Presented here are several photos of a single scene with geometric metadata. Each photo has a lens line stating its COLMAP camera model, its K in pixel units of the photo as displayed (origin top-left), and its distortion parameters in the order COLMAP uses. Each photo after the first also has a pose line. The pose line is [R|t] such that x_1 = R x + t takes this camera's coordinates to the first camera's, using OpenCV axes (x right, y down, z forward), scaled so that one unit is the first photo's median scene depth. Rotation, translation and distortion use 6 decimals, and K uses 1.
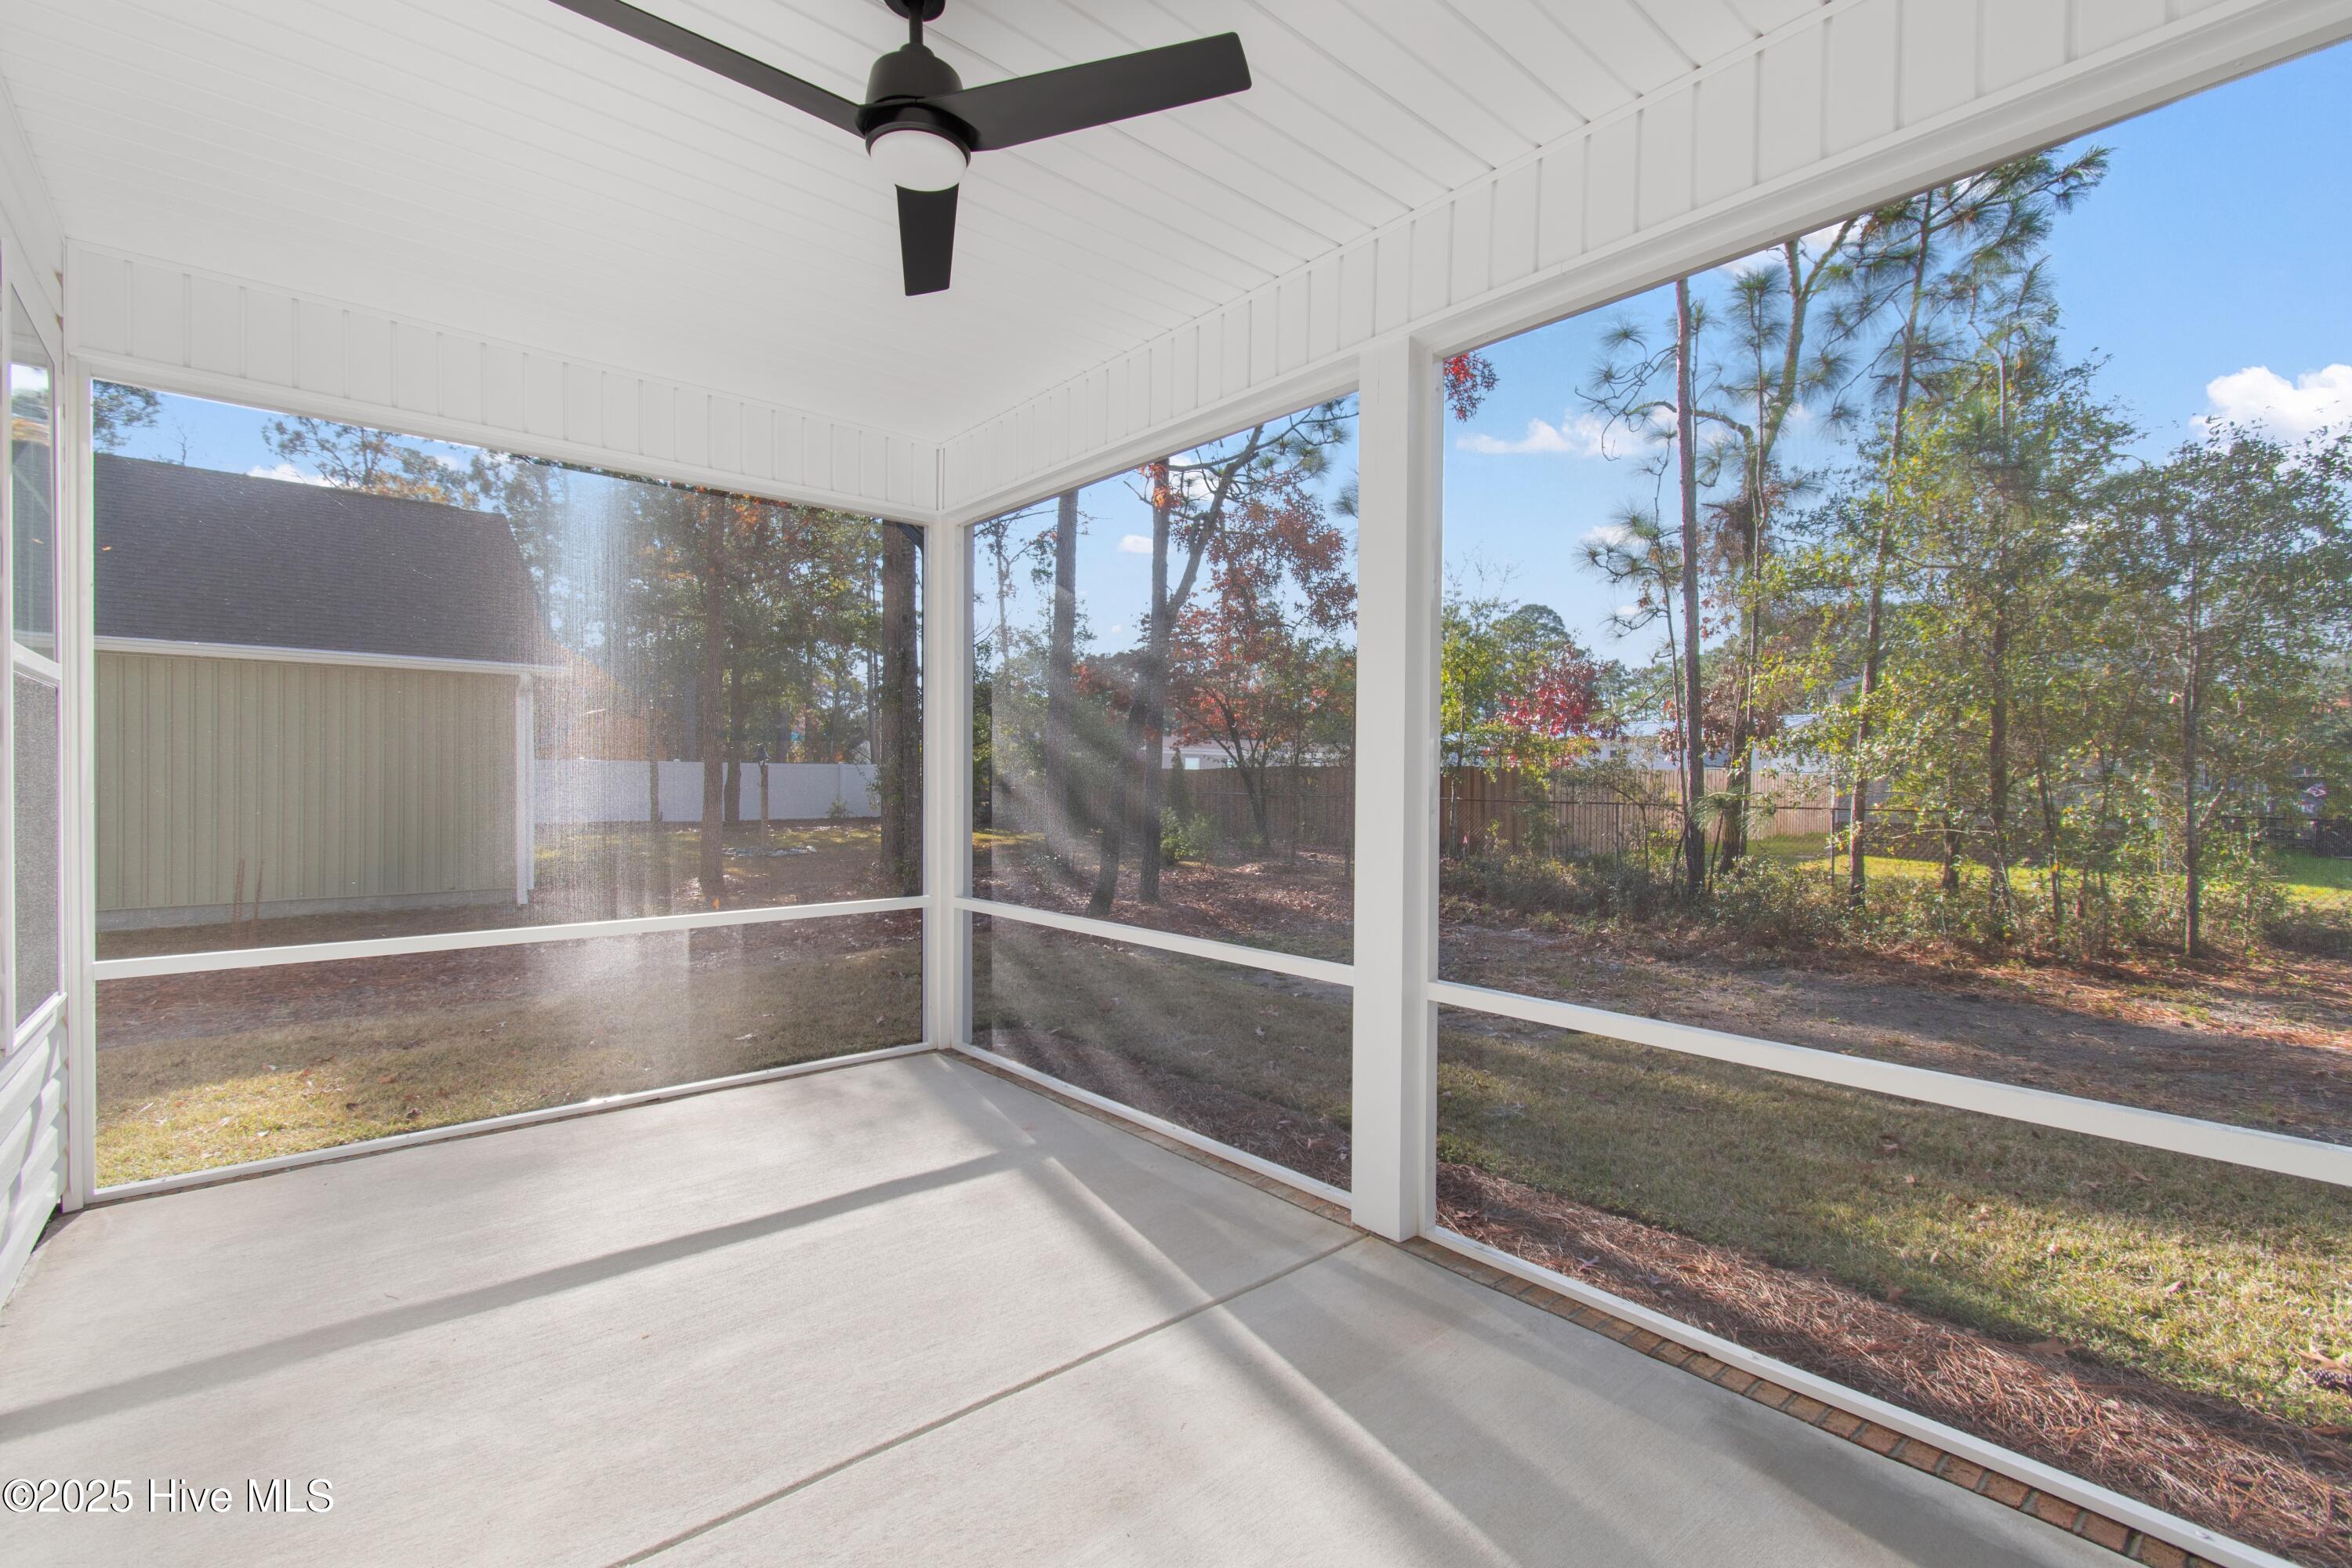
lens RADIAL K [[1055.1, 0, 1176.0], [0, 1055.1, 784.0], [0, 0, 1]] dist [0.001012, -0.000063]
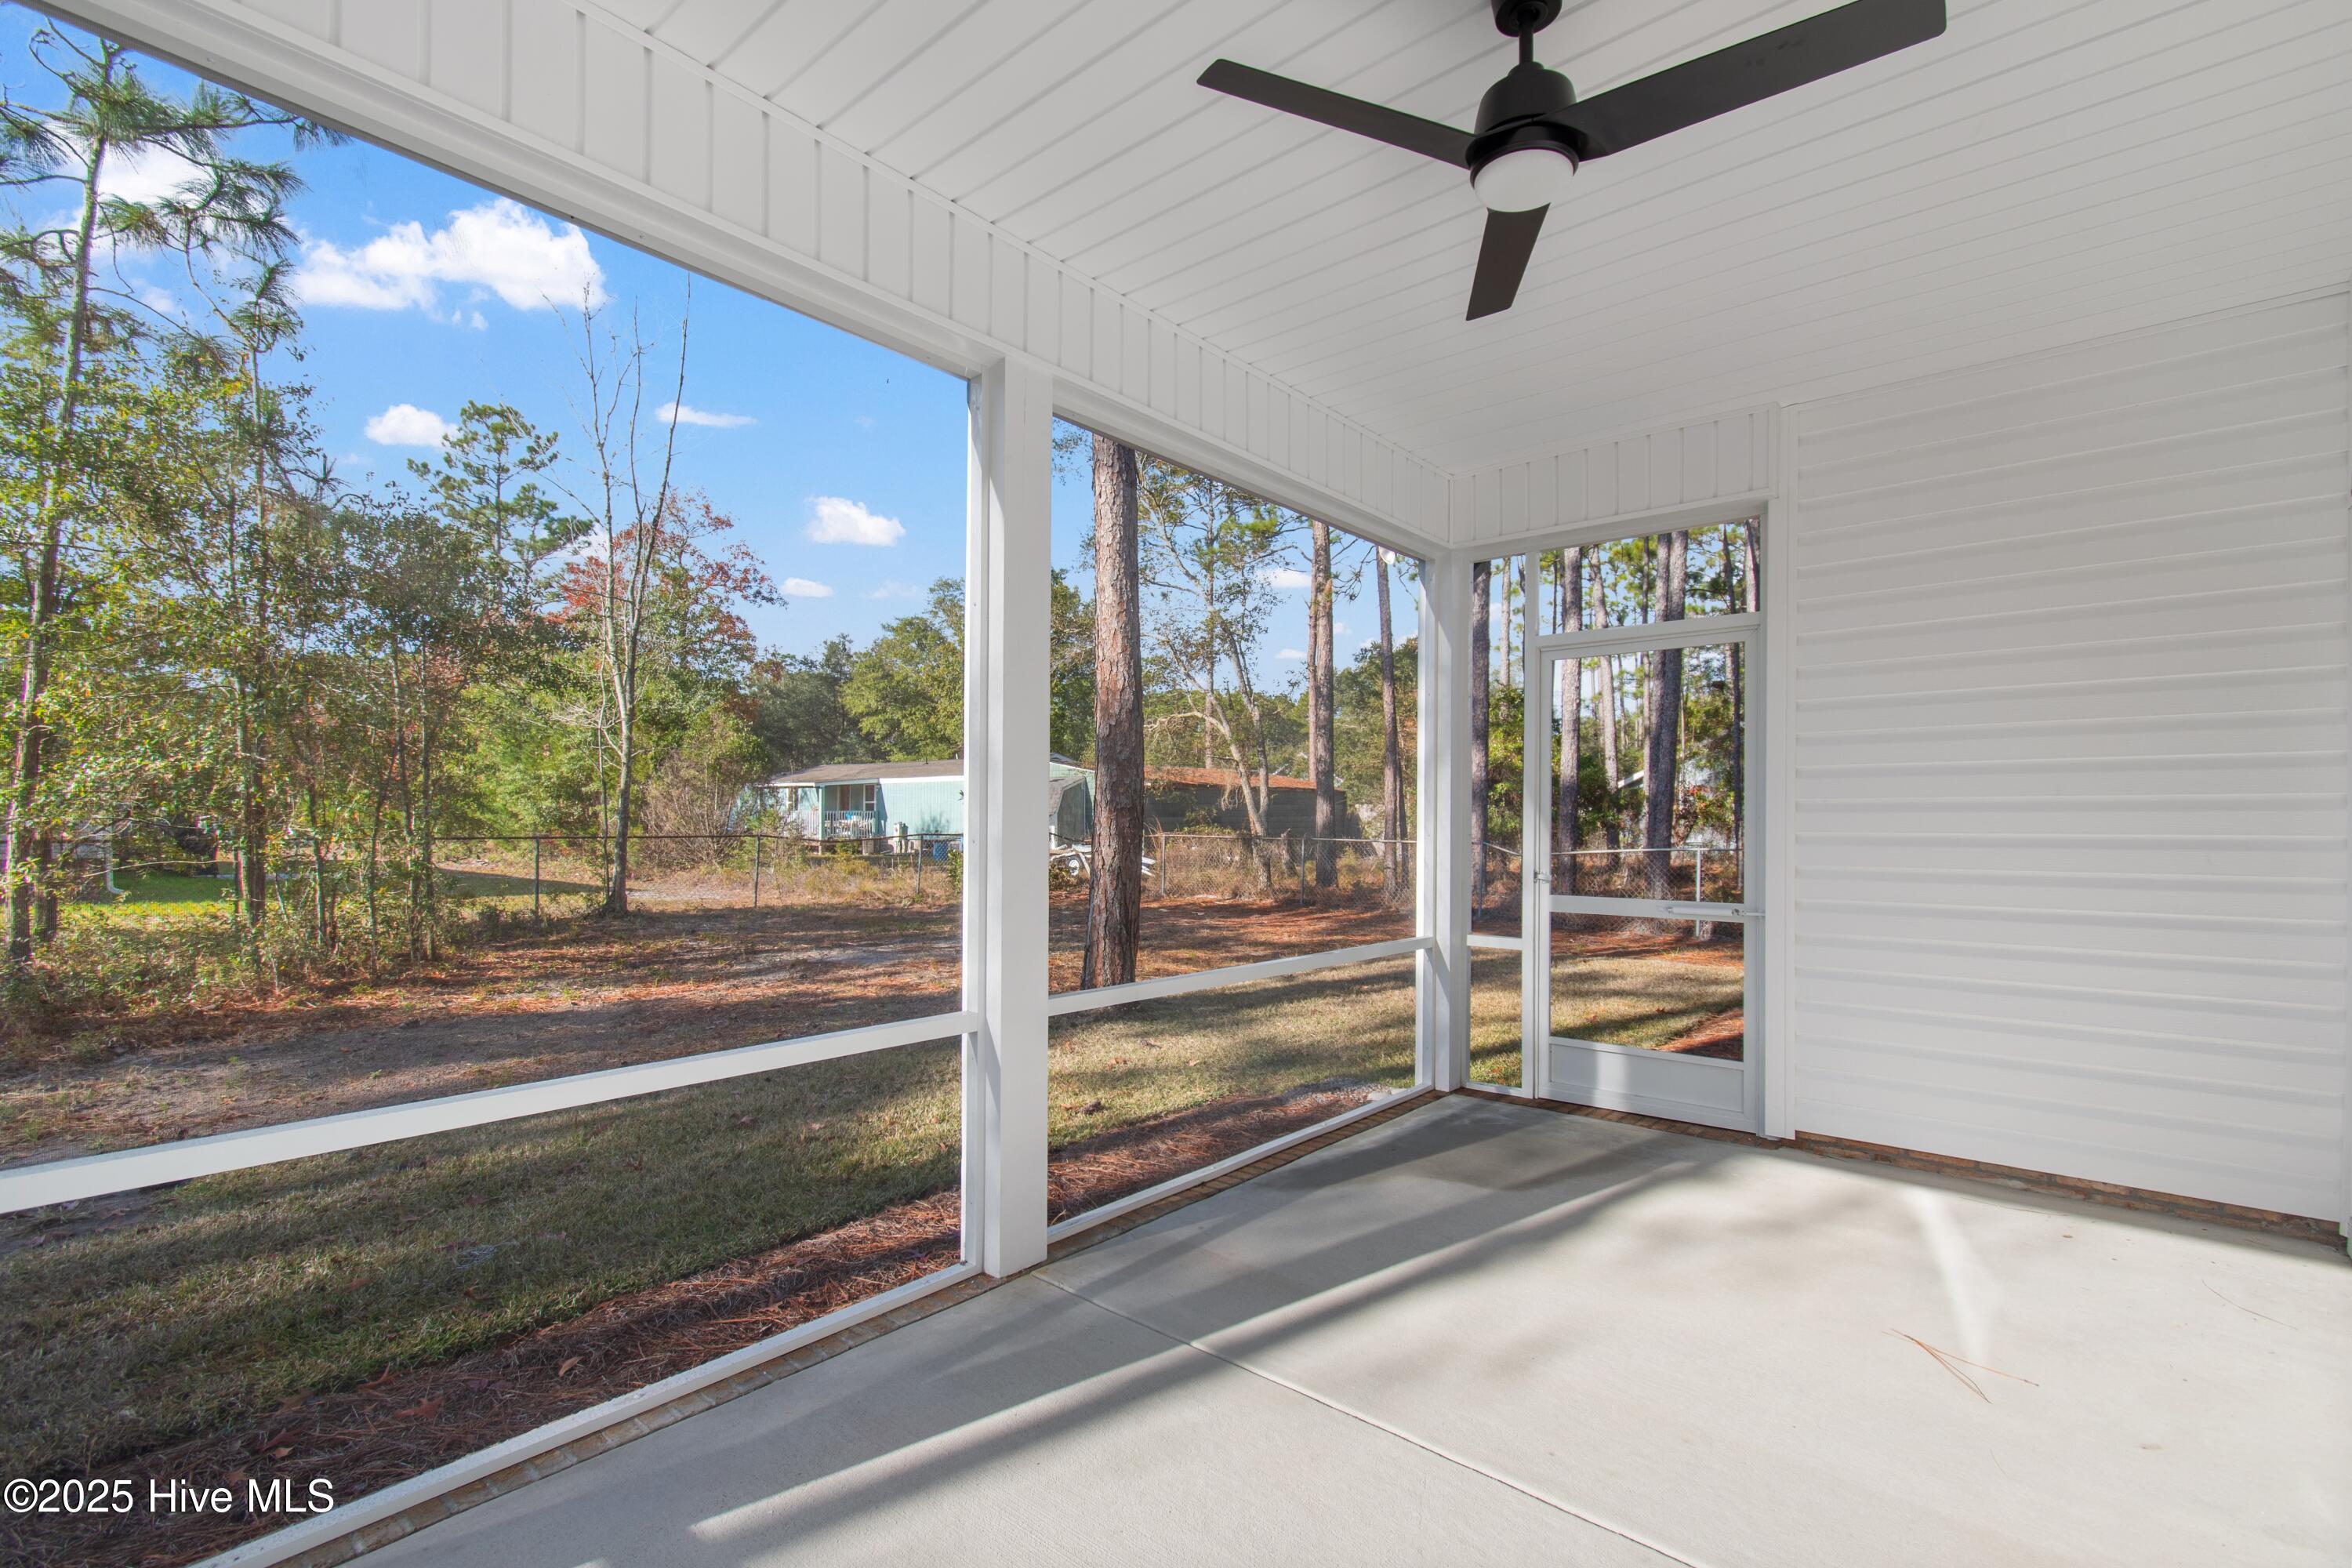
lens RADIAL K [[1055.1, 0, 1176.0], [0, 1055.1, 784.0], [0, 0, 1]] dist [0.001012, -0.000063]
pose [[-0.150024, 0.026287, 0.988333, -0.825057], [0.003597, 0.999654, -0.026042, 0.005455], [-0.988676, -0.000352, -0.150067, 1.036078]]
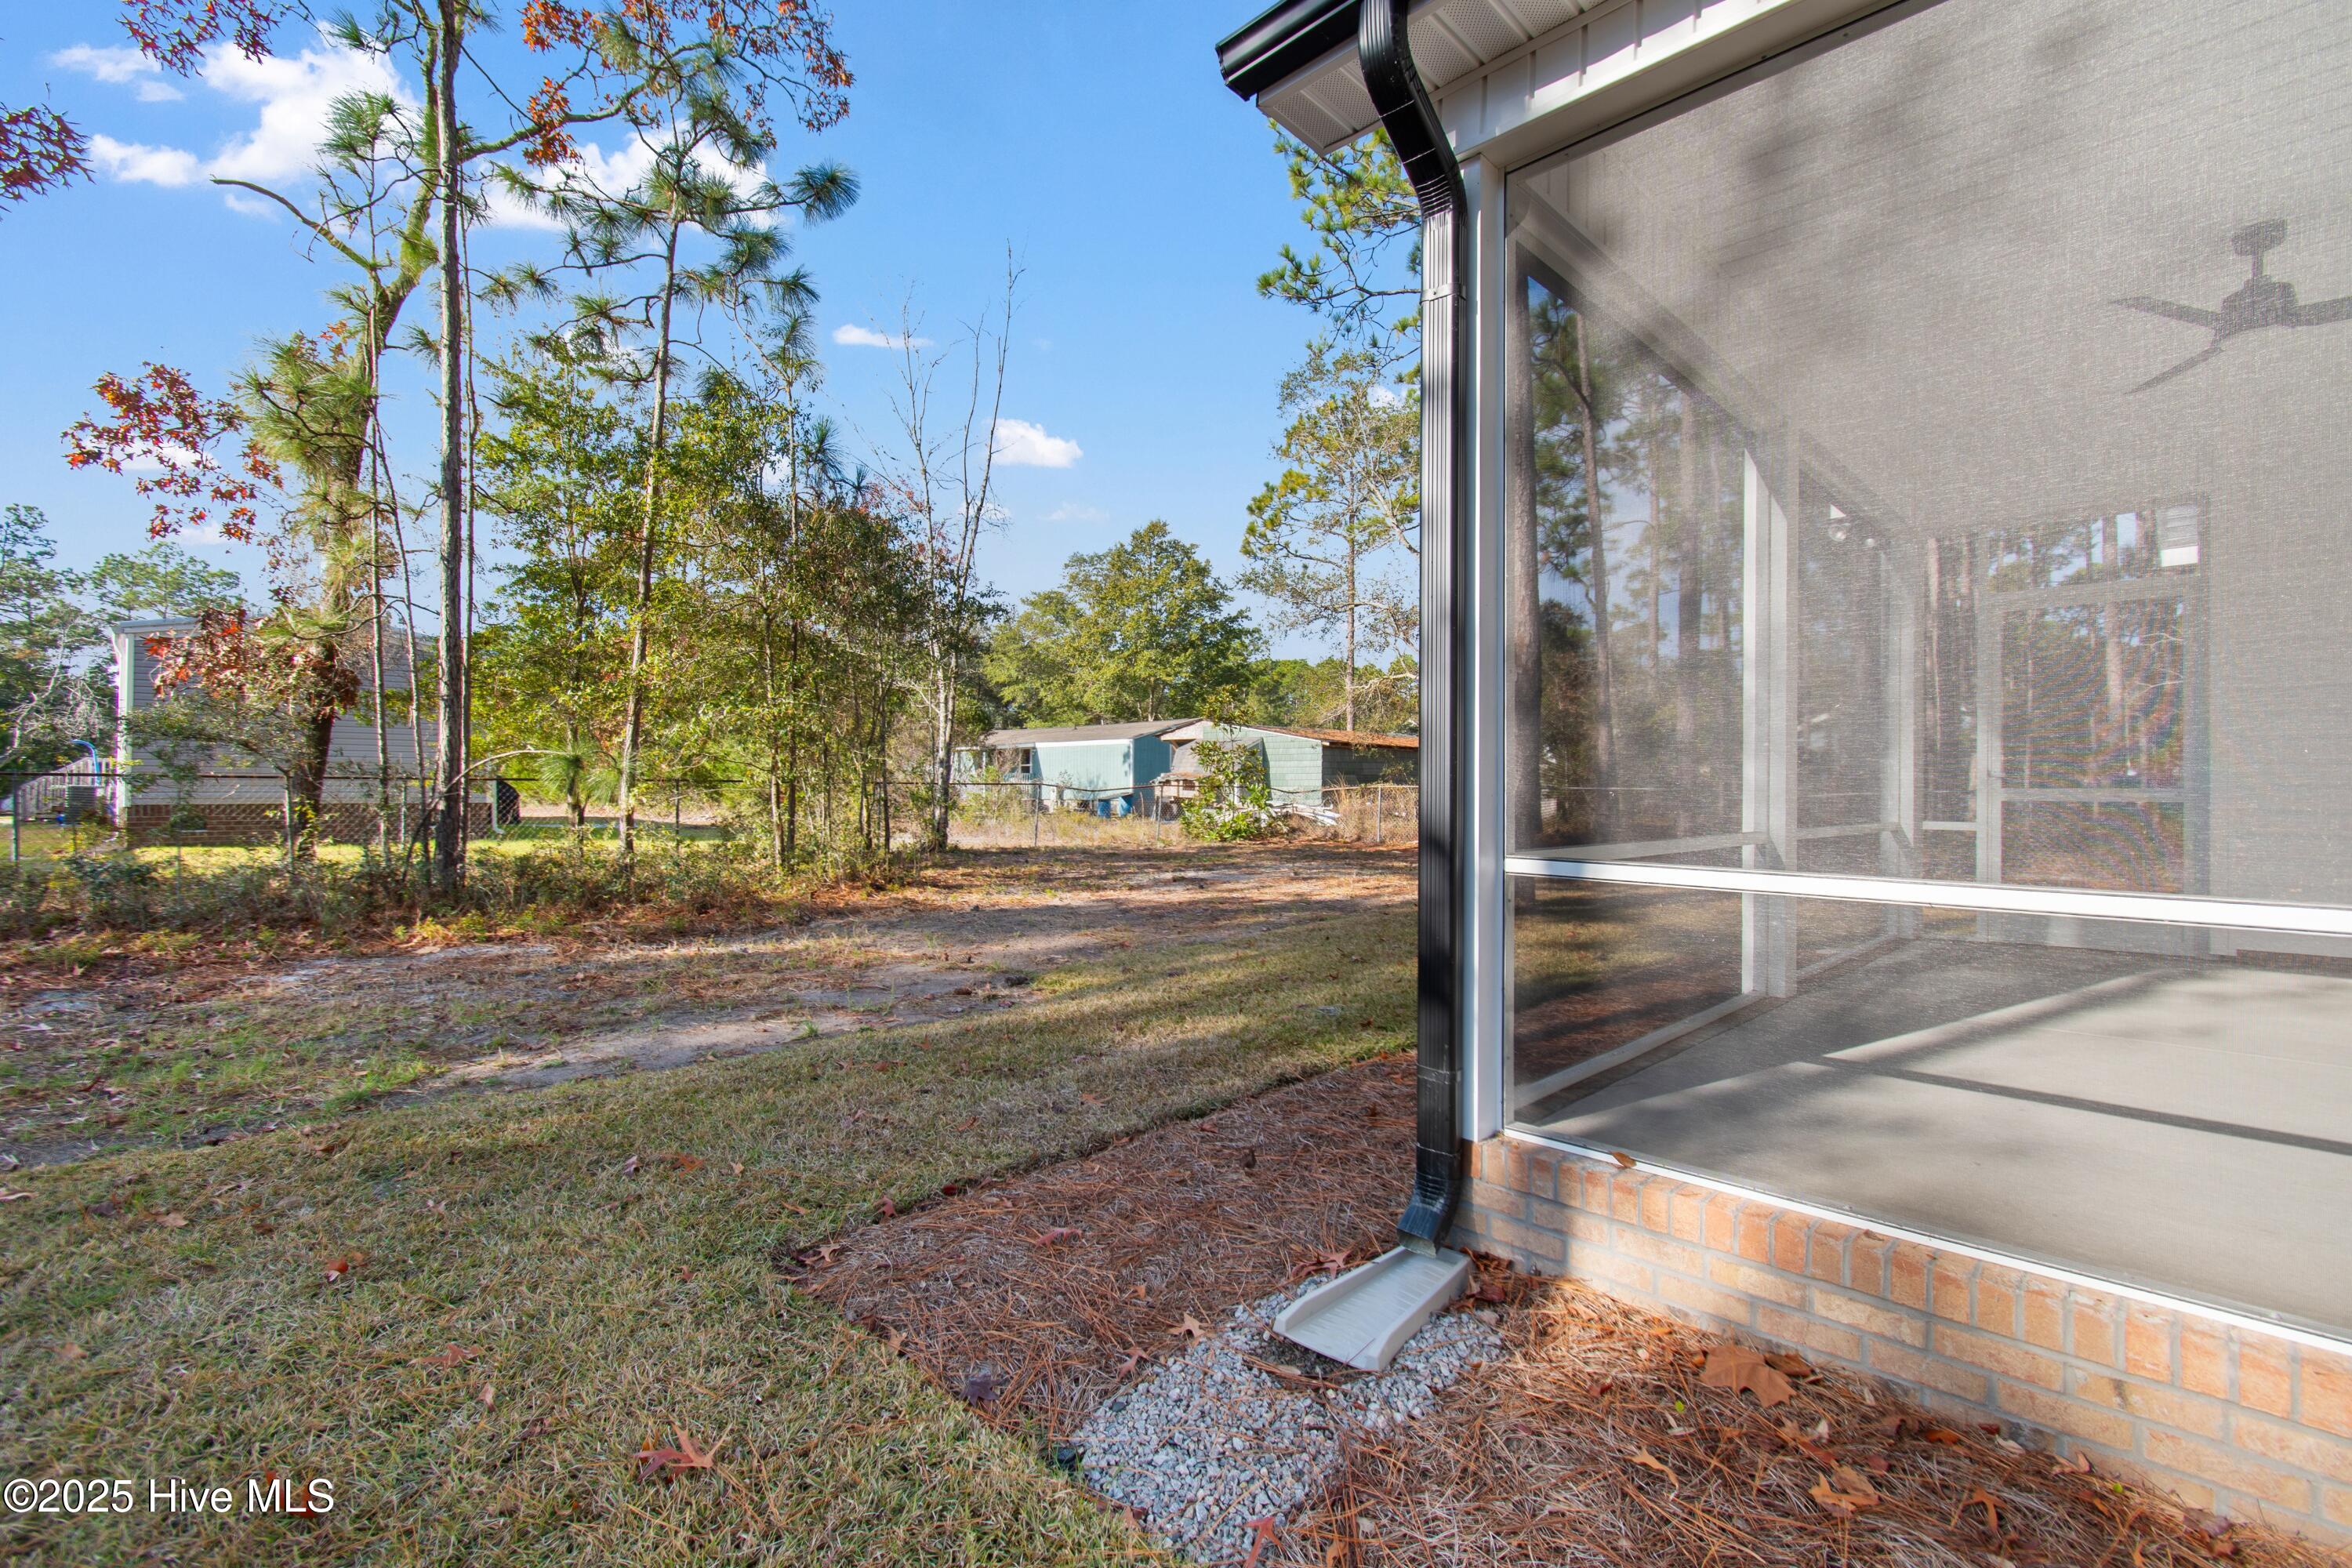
lens RADIAL K [[1029.7, 0, 1176.0], [0, 1029.7, 784.0], [0, 0, 1]] dist [0.001019, 0.000298]
pose [[-0.074246, -0.003718, 0.997233, -0.875771], [0.002719, 0.999989, 0.003930, 0.016419], [-0.997236, 0.003004, -0.074235, 1.144219]]
